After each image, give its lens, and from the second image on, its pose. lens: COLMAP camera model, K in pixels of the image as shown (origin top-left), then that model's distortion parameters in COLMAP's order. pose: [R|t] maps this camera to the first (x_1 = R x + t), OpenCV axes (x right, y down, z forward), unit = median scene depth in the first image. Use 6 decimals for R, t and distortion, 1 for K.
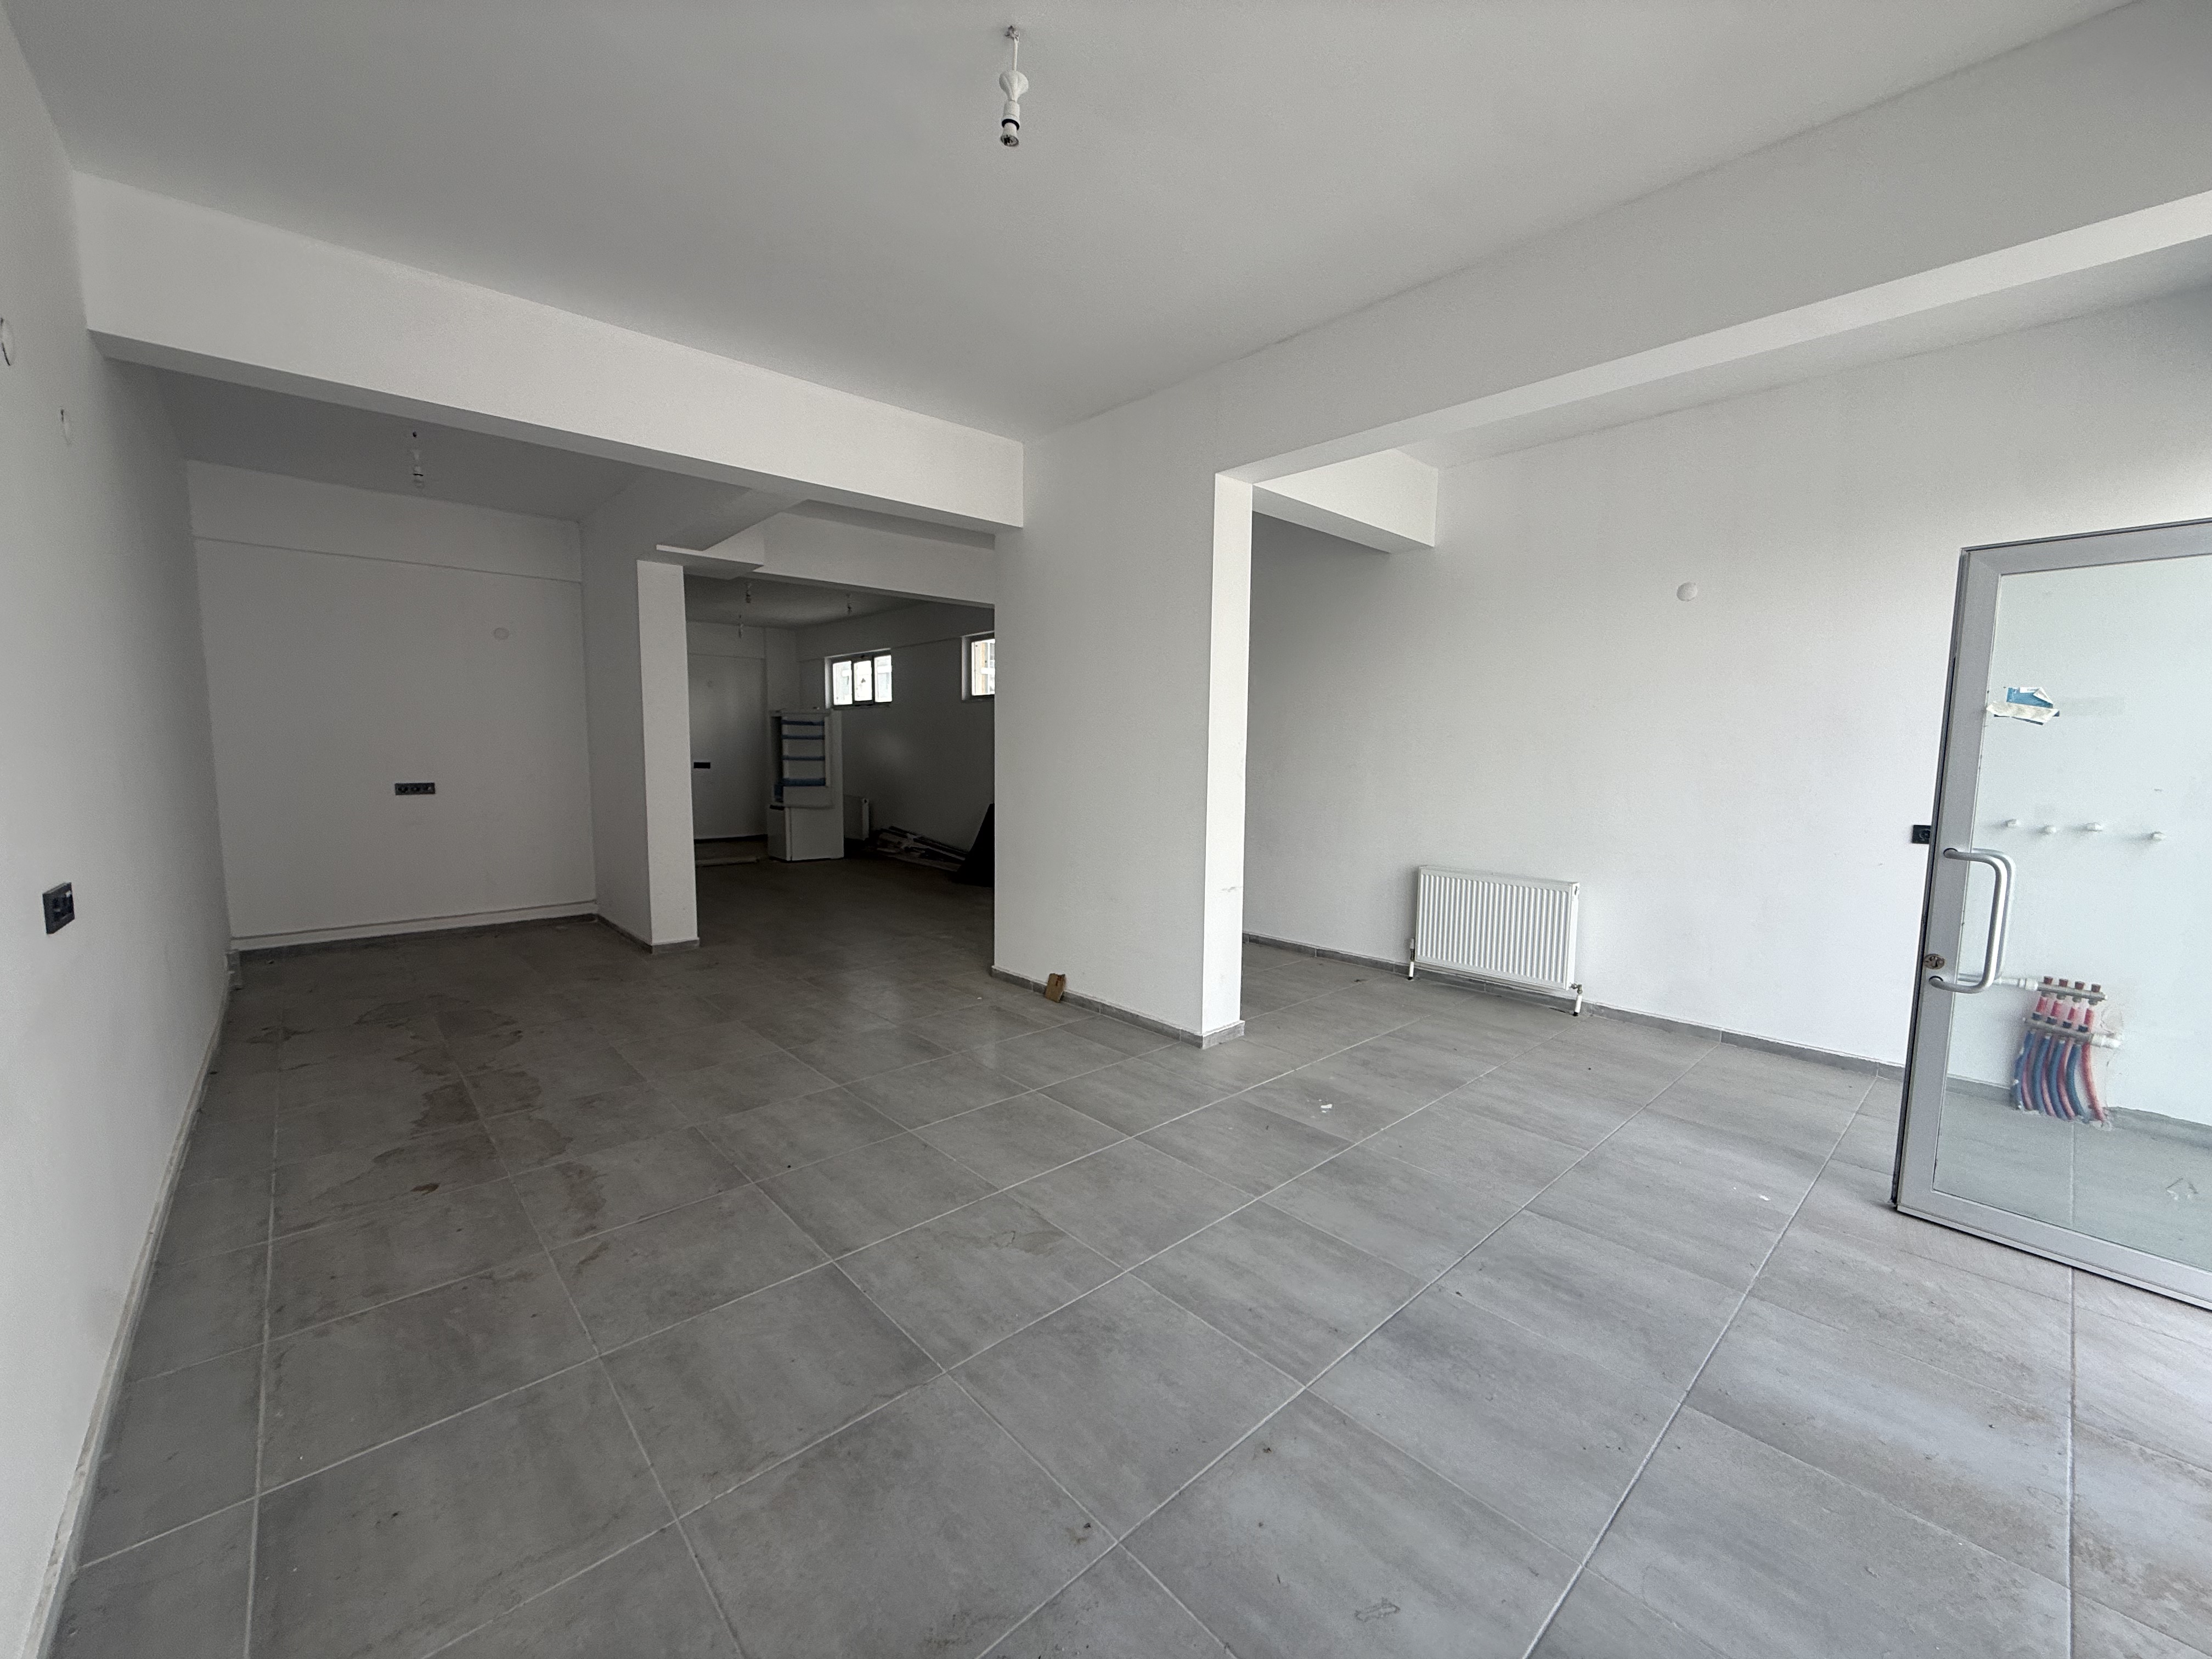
lens RADIAL K [[878.5, 0, 1100.9], [0, 878.5, 831.7], [0, 0, 1]] dist [-0.000040, -0.000237]
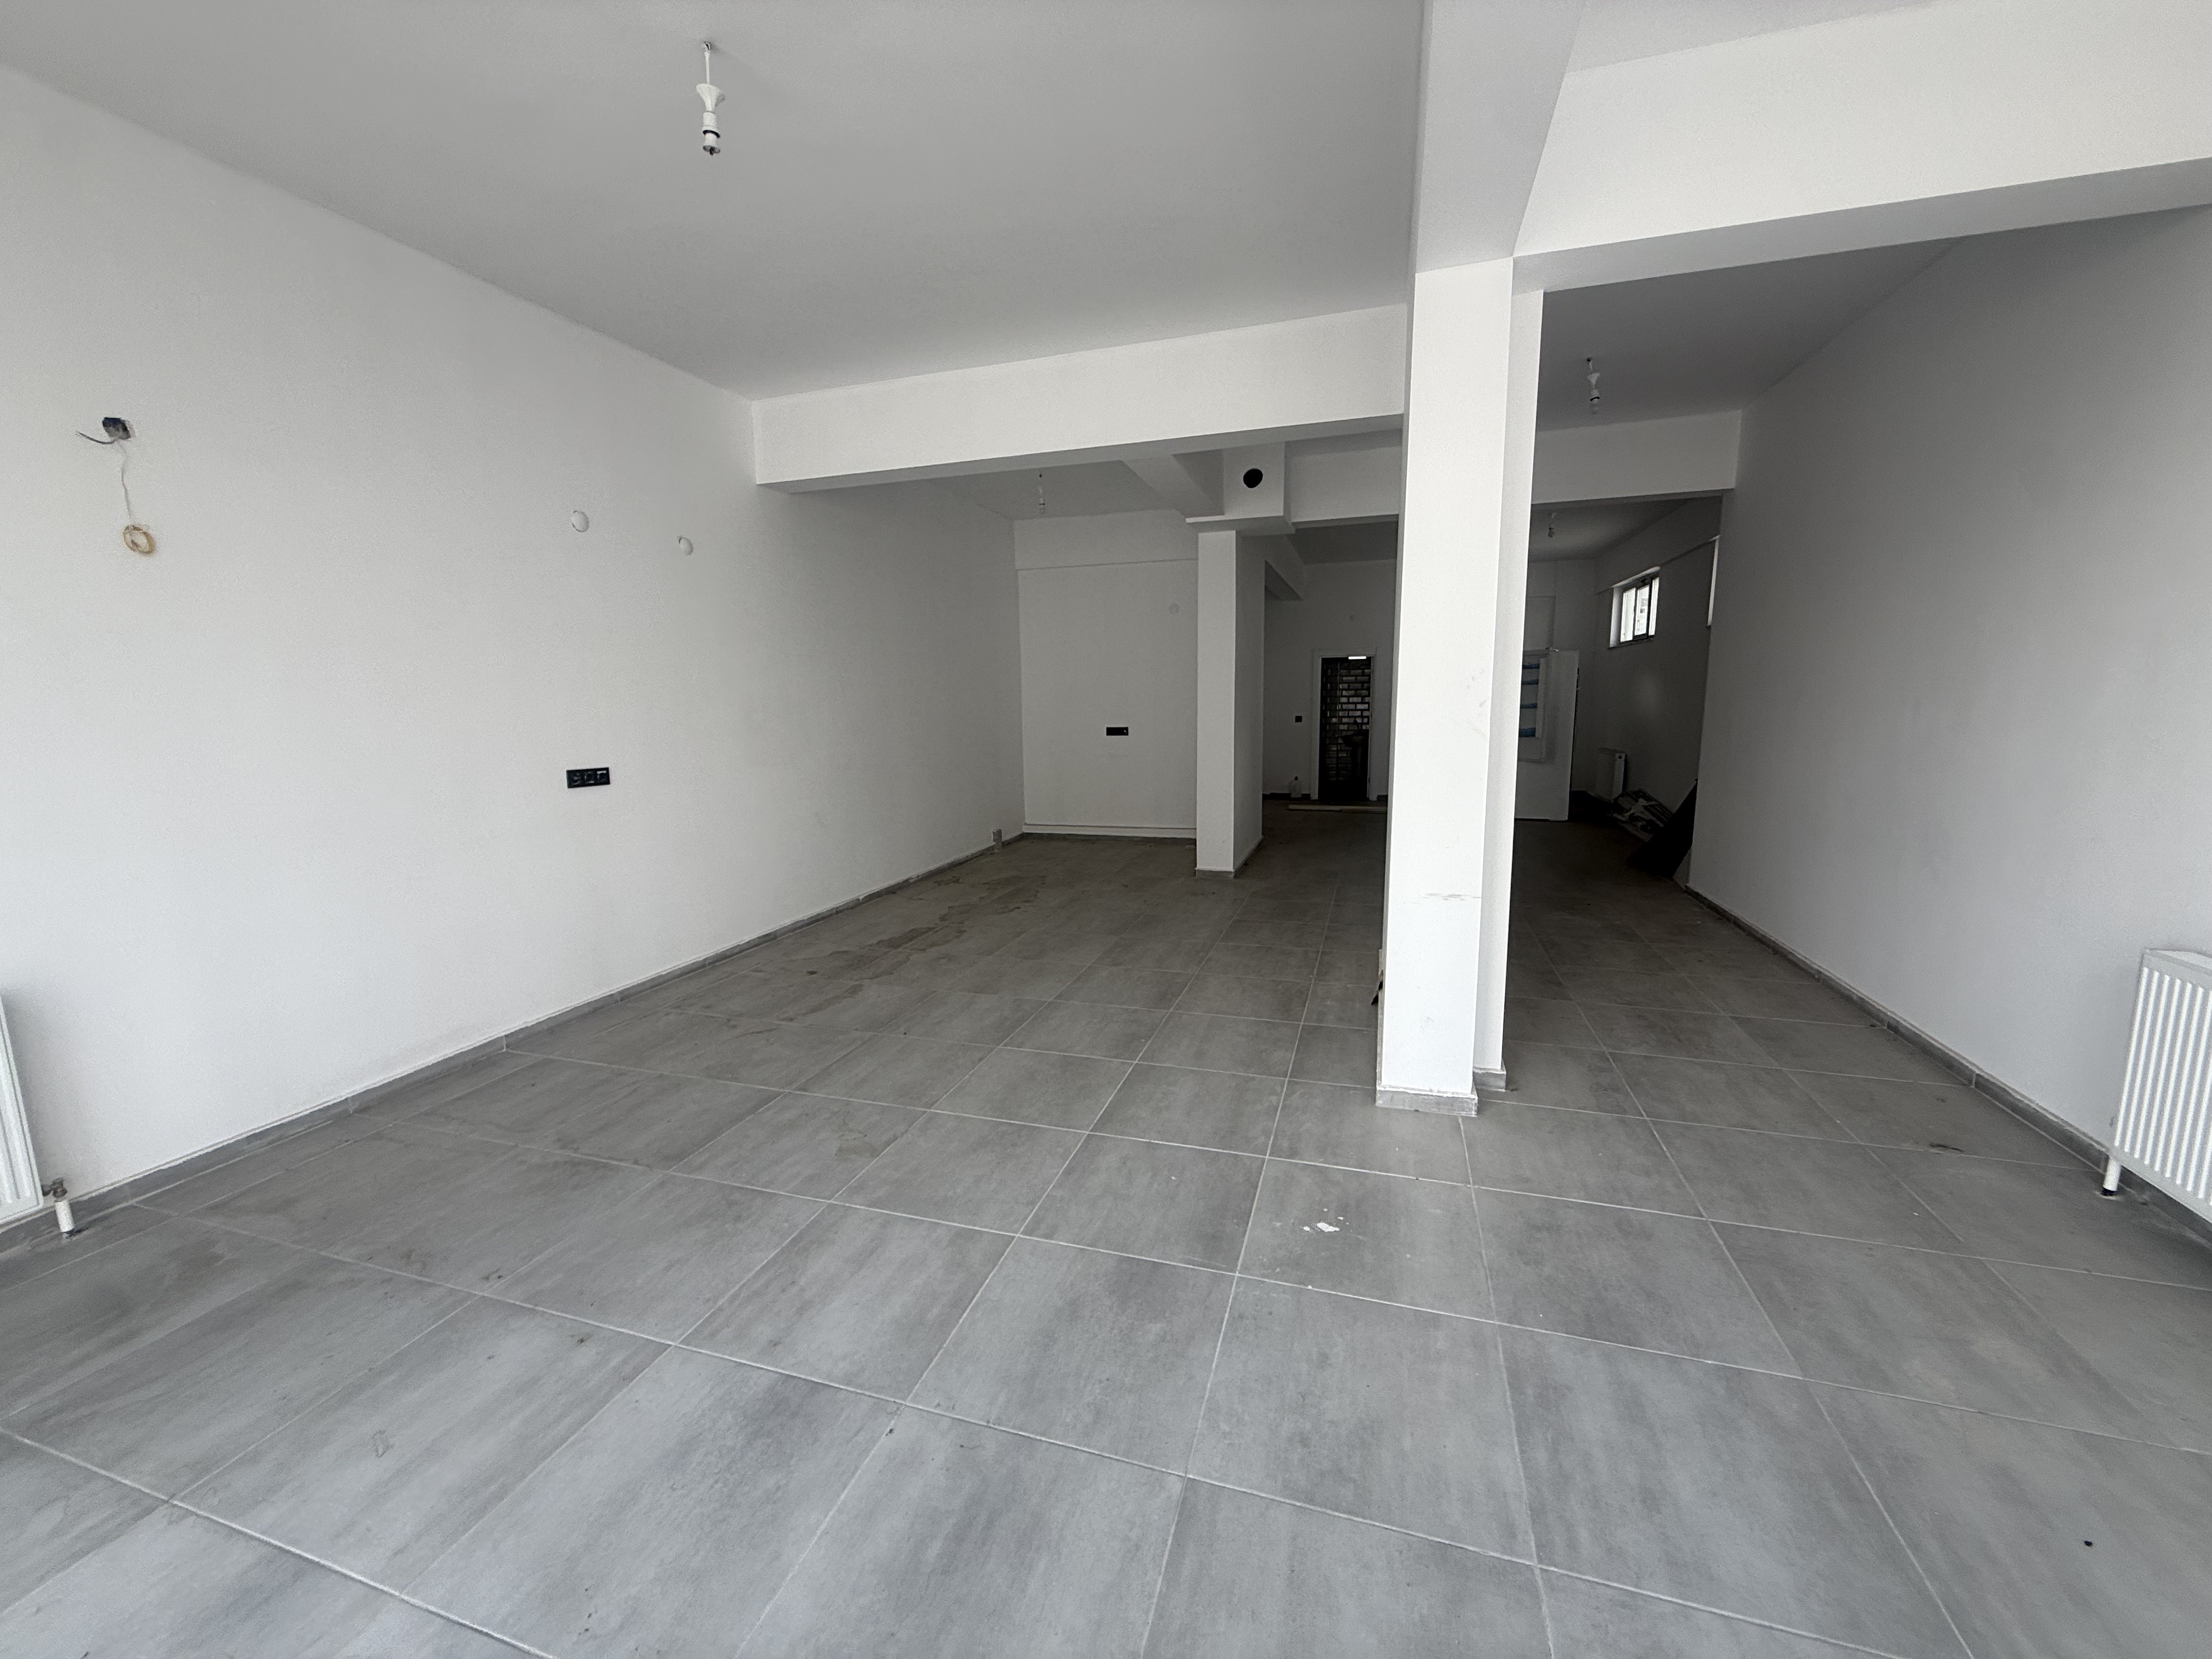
lens RADIAL K [[878.5, 0, 1101.8], [0, 878.5, 831.1], [0, 0, 1]] dist [-0.000040, -0.000237]
pose [[0.500543, 0.113534, -0.858235, 0.799316], [-0.064905, 0.993495, 0.093573, -0.041506], [0.863275, 0.008866, 0.504655, 0.579025]]
